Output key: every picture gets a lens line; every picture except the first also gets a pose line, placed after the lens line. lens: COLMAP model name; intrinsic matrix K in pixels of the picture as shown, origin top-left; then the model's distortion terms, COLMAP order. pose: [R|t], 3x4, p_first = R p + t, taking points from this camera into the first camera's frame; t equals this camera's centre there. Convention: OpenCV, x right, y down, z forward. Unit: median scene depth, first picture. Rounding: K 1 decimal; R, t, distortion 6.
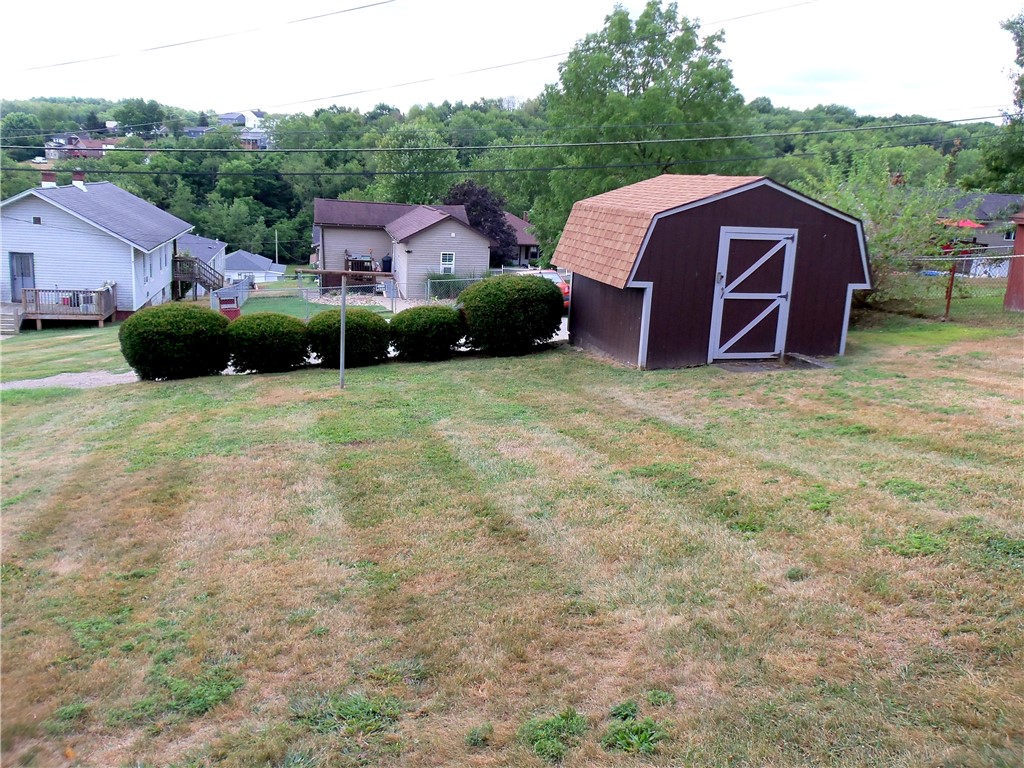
lens RADIAL K [[882.6, 0, 512.8], [0, 882.6, 381.3], [0, 0, 1]] dist [-0.025760, 0.015379]
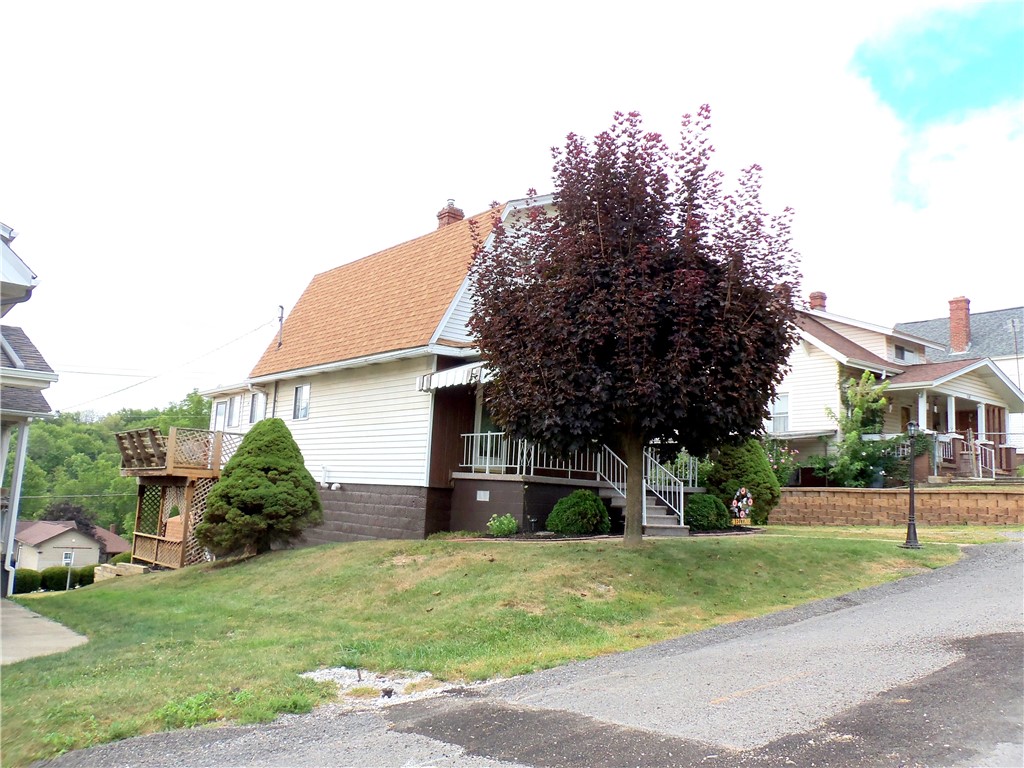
lens RADIAL K [[882.6, 0, 512.2], [0, 882.6, 380.5], [0, 0, 1]] dist [-0.025760, 0.015379]
pose [[0.899625, 0.051086, 0.433665, -0.054243], [0.100358, 0.942358, -0.319201, 0.125300], [-0.424974, 0.330683, 0.842642, -0.650595]]
